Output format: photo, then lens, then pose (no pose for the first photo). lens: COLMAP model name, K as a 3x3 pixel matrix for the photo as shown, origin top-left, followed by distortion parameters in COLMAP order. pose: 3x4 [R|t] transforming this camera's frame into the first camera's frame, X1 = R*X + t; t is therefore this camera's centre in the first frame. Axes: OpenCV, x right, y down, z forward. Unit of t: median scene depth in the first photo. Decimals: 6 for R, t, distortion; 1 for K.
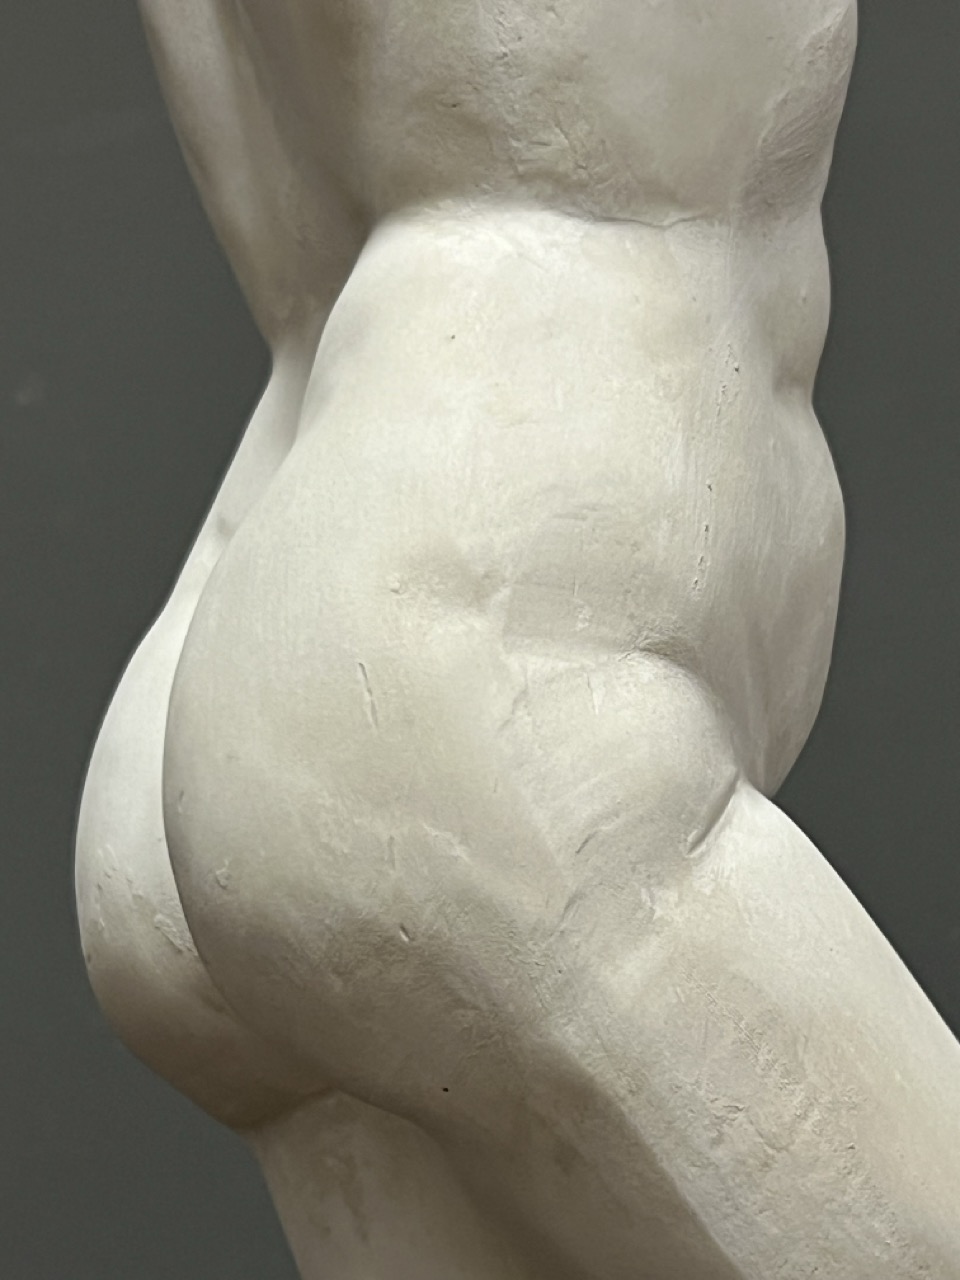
lens RADIAL K [[2969.0, 0, 480.6], [0, 2969.0, 738.9], [0, 0, 1]] dist [0.138633, 0.001788]
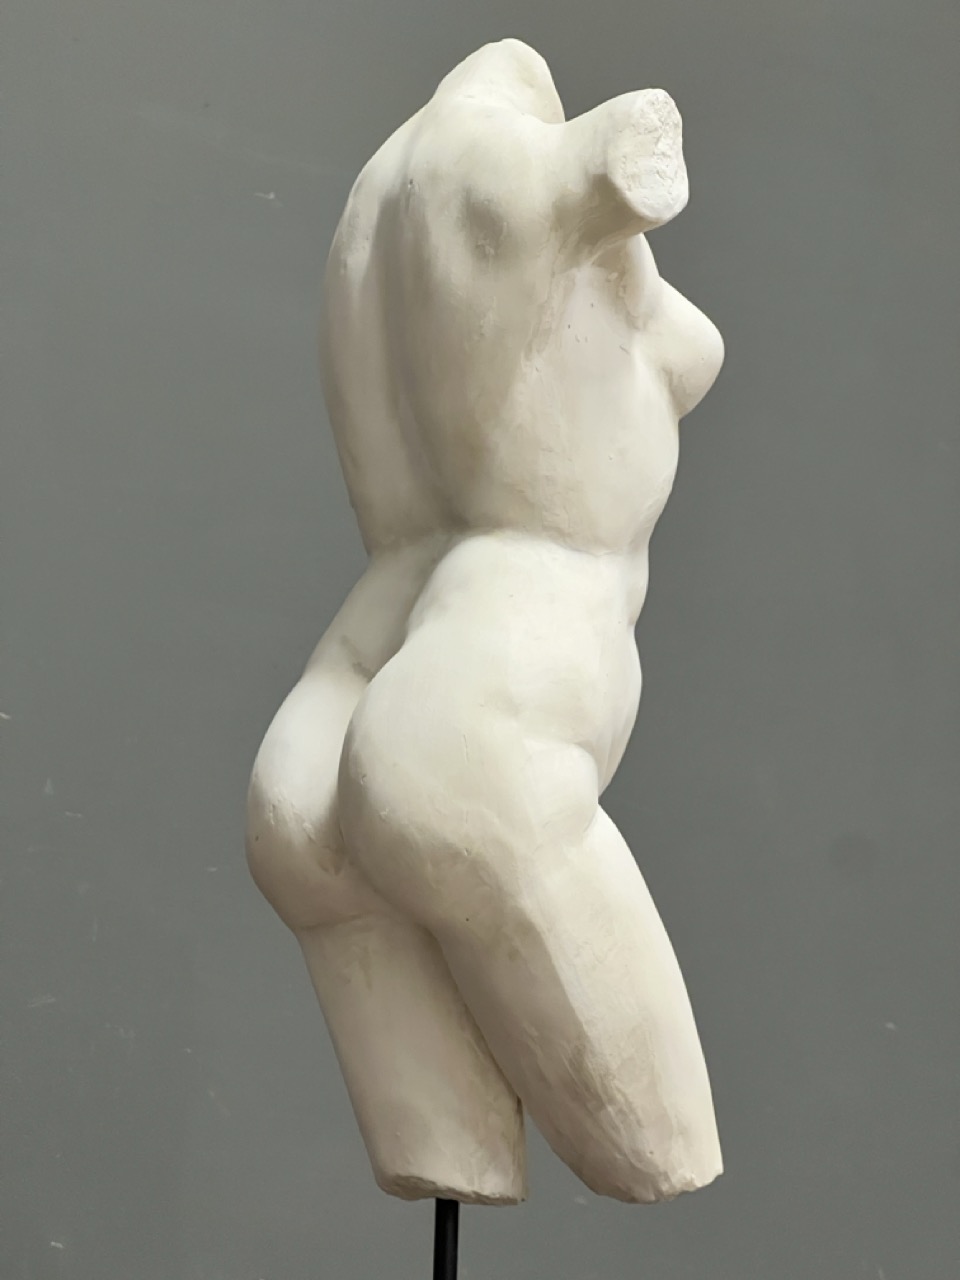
lens RADIAL K [[2932.8, 0, 511.5], [0, 2932.8, 646.3], [0, 0, 1]] dist [-0.552719, 11.407389]
pose [[0.963321, 0.146052, 0.225127, -0.518493], [-0.145269, 0.989187, -0.020129, -0.051763], [-0.225633, -0.013314, 0.974121, -1.213436]]
